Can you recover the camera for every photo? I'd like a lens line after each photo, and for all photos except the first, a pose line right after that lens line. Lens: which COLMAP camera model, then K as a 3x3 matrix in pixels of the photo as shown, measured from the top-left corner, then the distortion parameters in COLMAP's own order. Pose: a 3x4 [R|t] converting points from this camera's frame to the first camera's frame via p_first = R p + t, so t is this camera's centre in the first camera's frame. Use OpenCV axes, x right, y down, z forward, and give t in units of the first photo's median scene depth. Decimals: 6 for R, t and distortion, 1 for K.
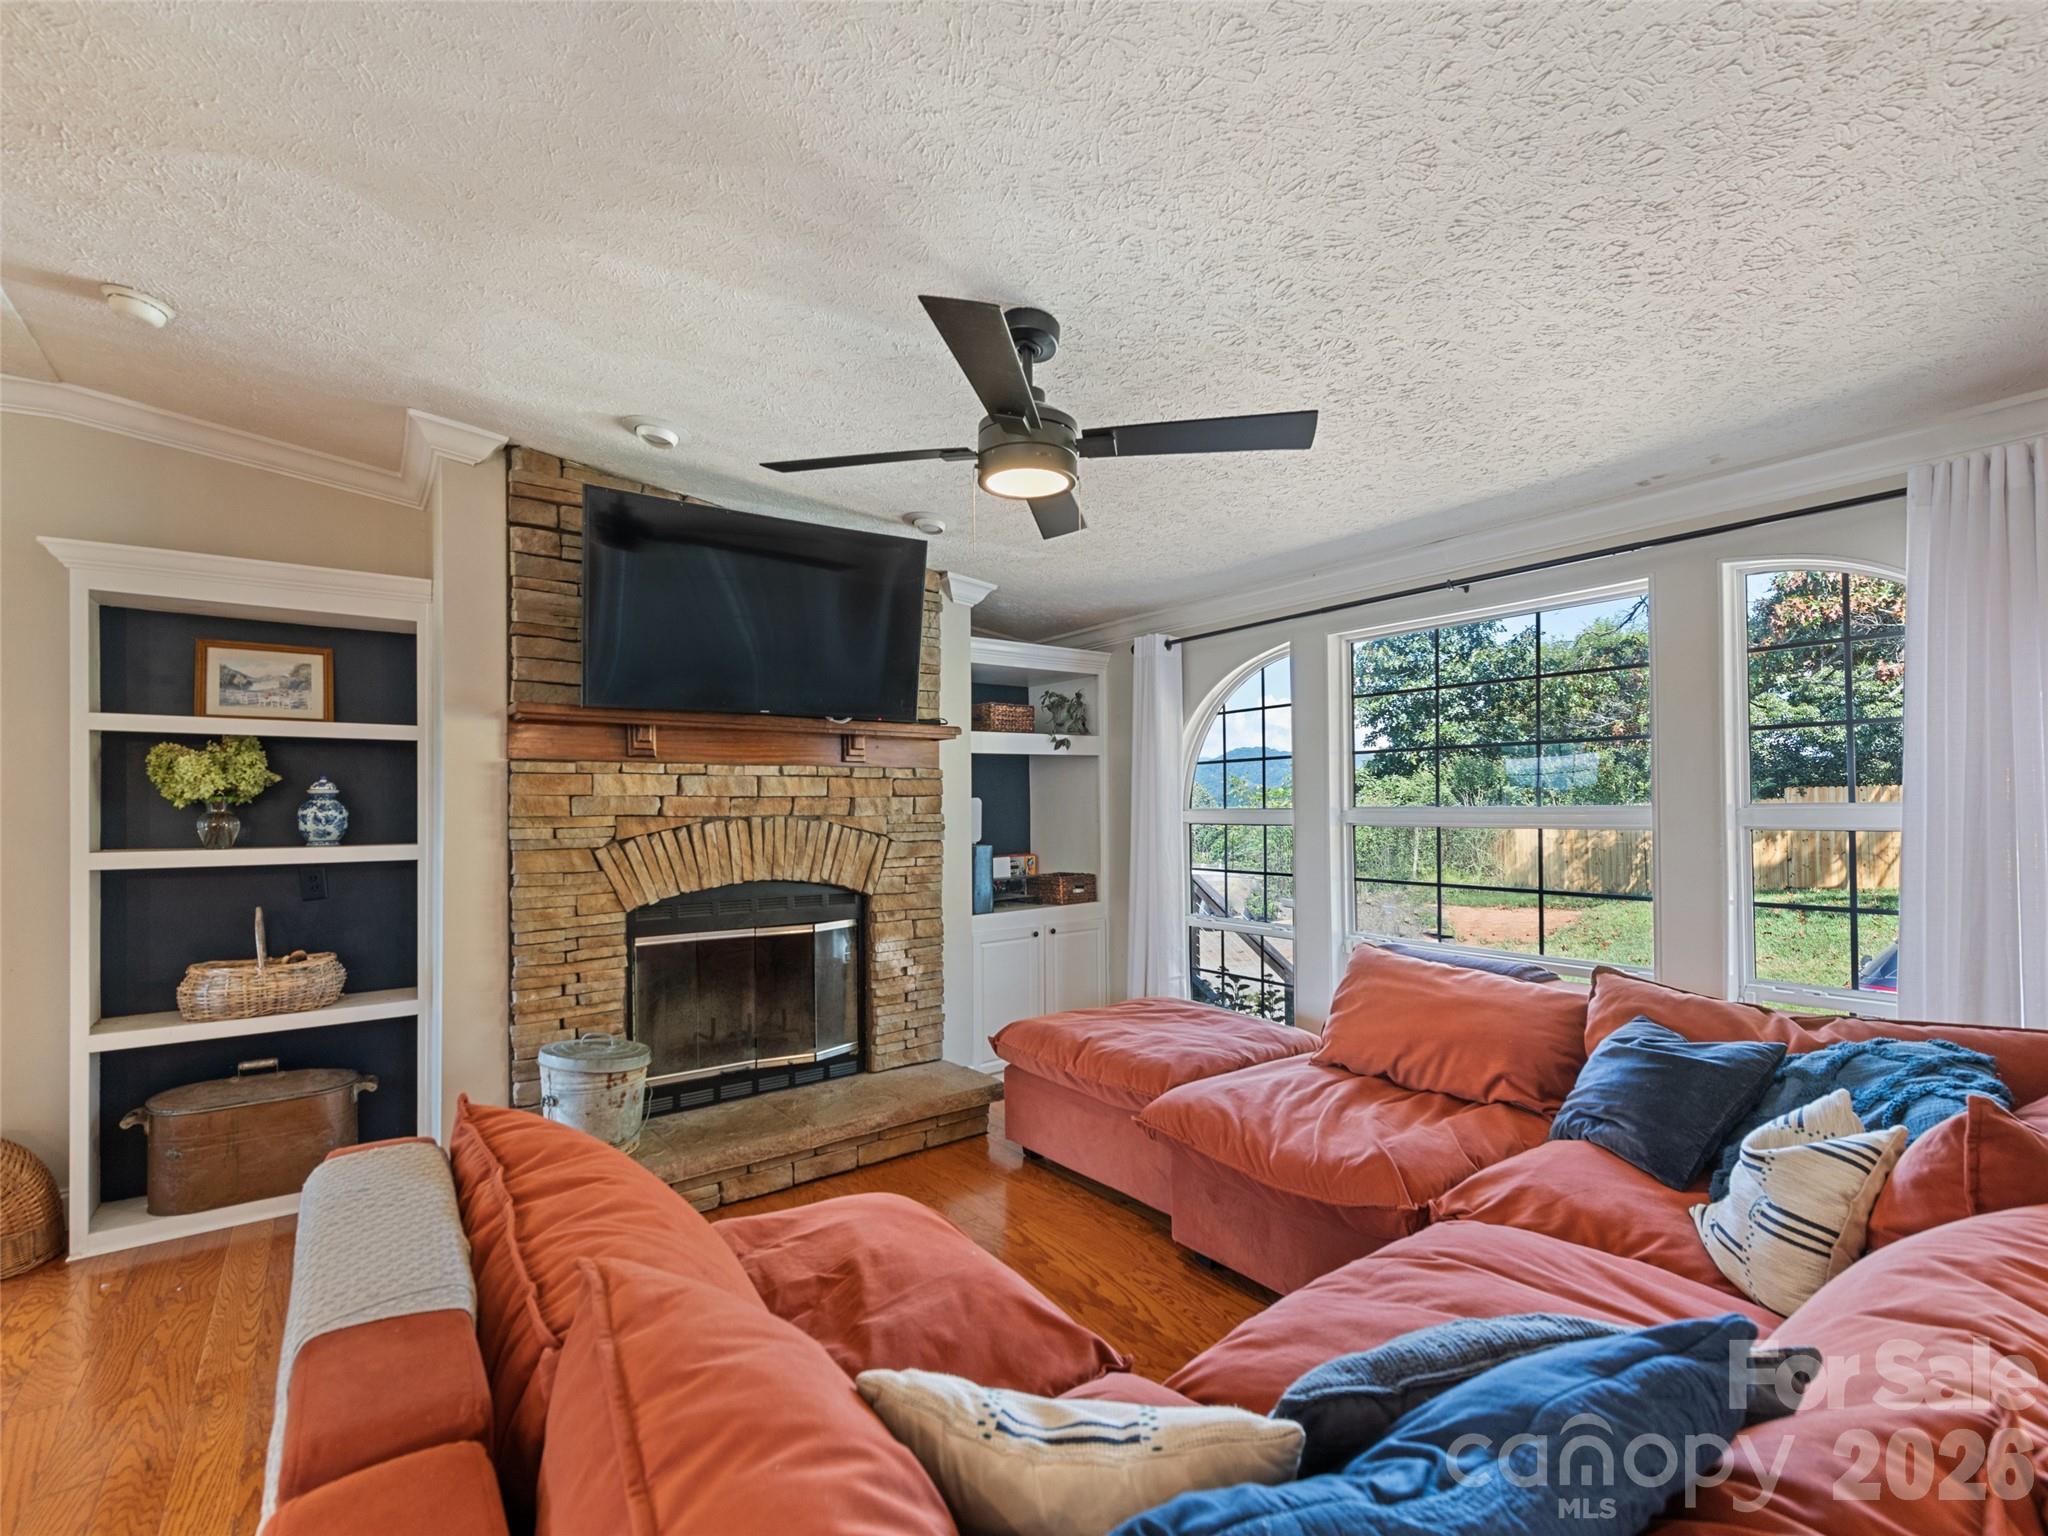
lens RADIAL K [[918.3, 0, 1034.3], [0, 918.3, 814.1], [0, 0, 1]] dist [0.008951, -0.000311]
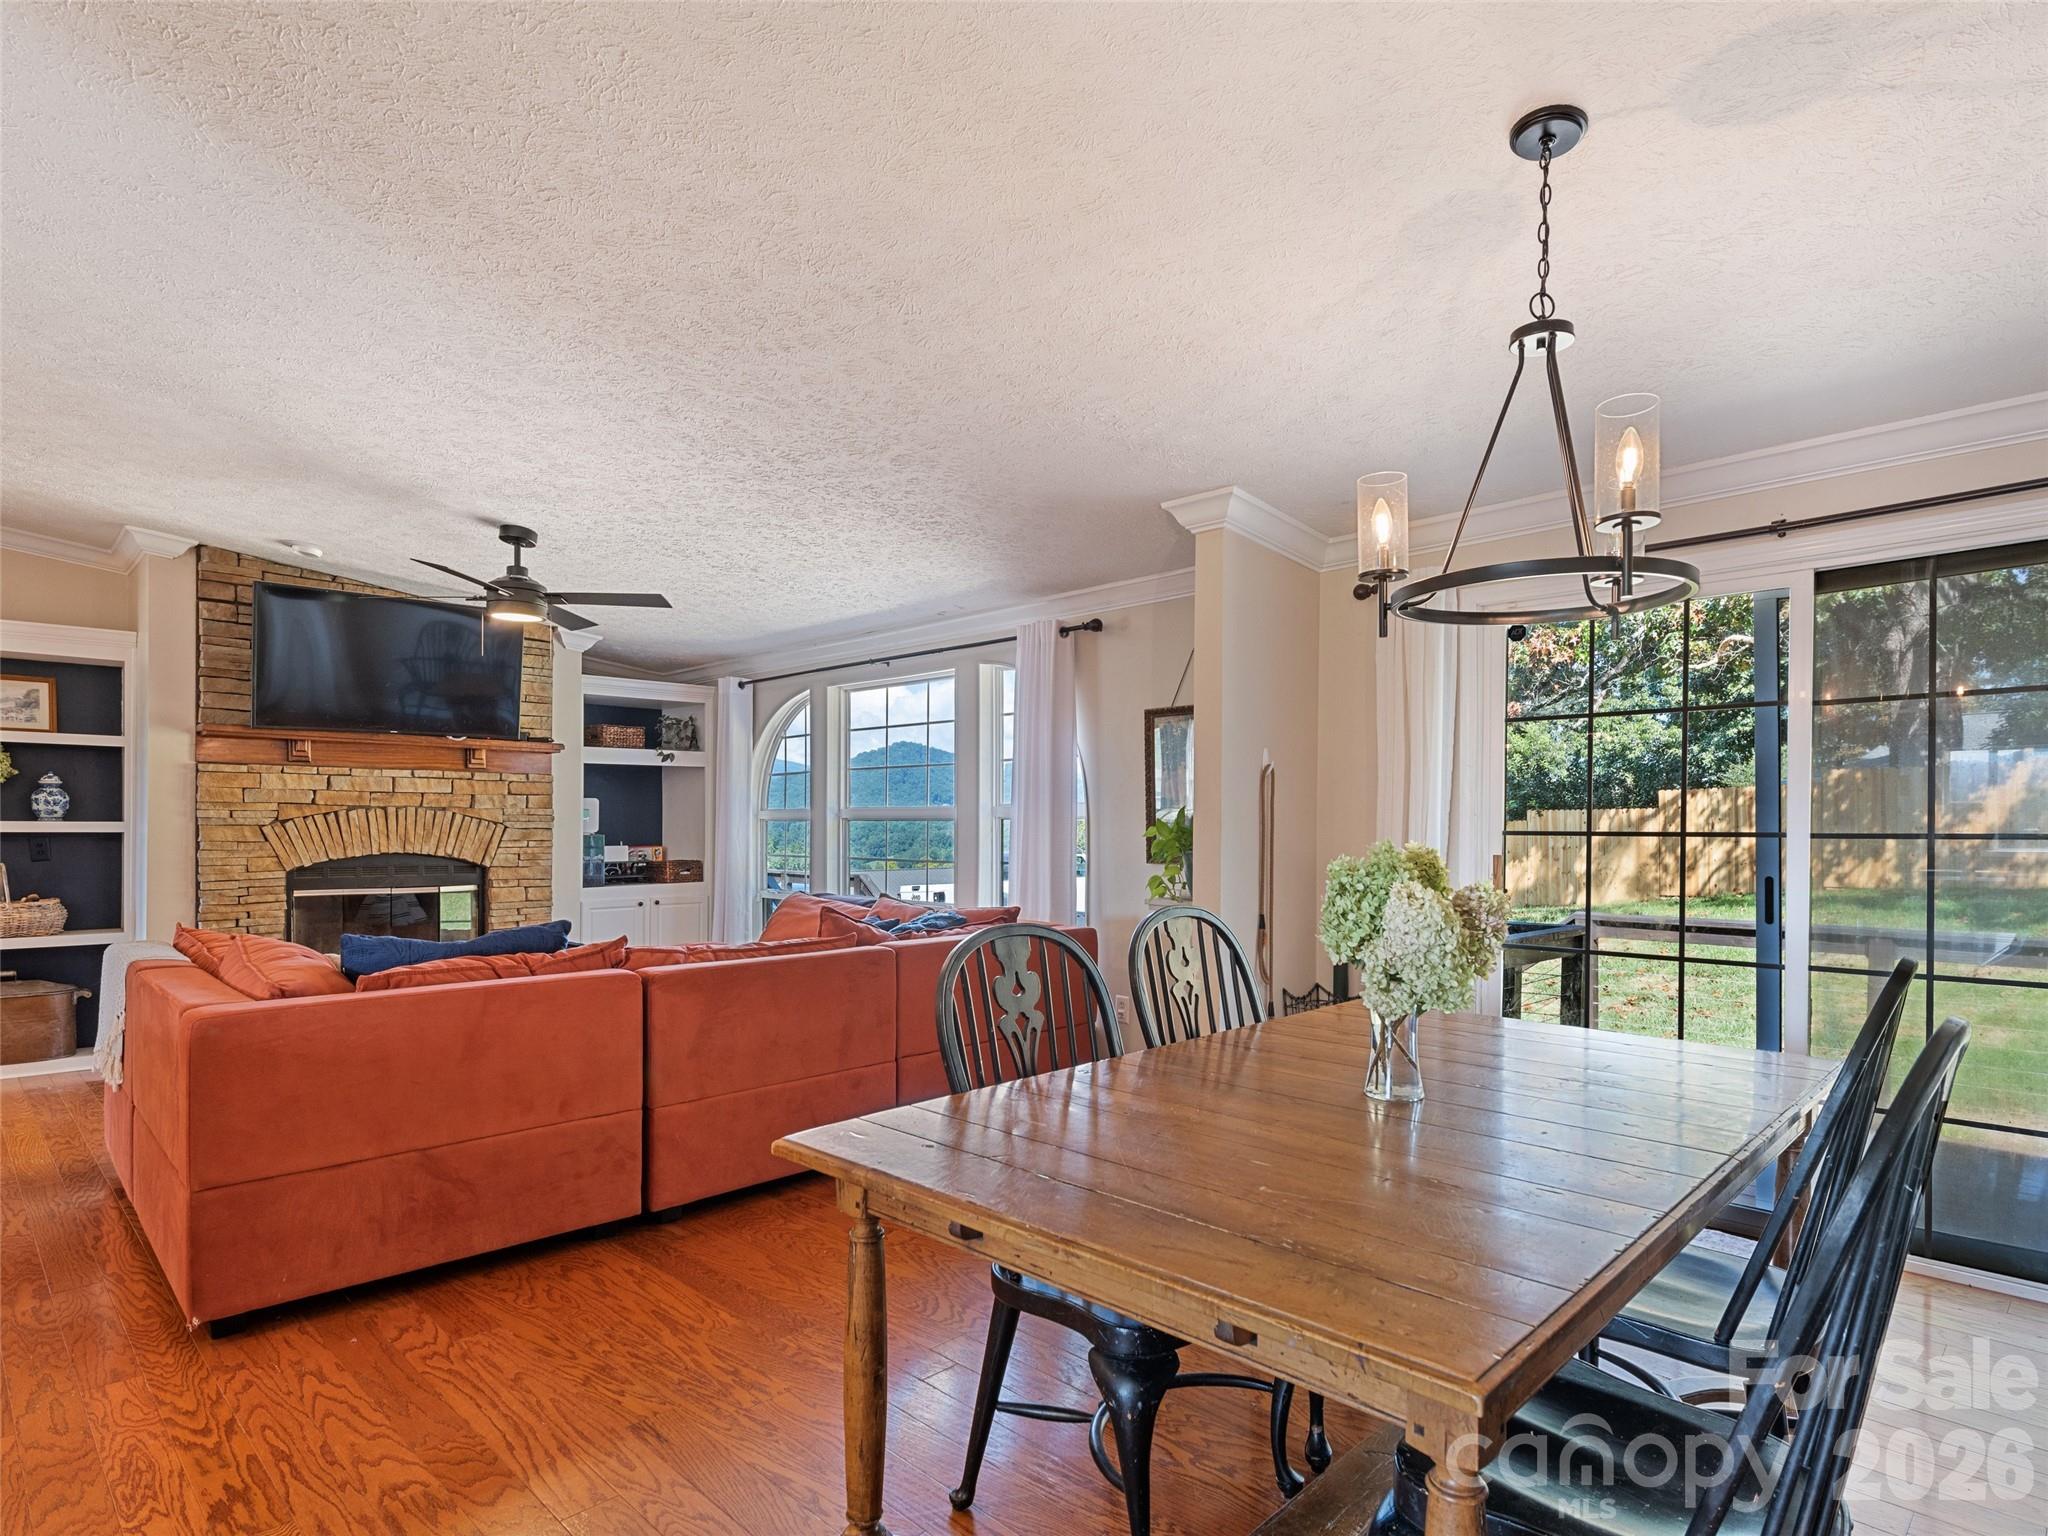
lens RADIAL K [[1074.0, 0, 1028.9], [0, 1074.0, 841.9], [0, 0, 1]] dist [-0.001179, -0.001367]
pose [[0.988397, 0.010990, 0.151494, 0.428704], [-0.012333, 0.999893, 0.007926, 0.033381], [-0.151390, -0.009702, 0.988426, -0.792694]]
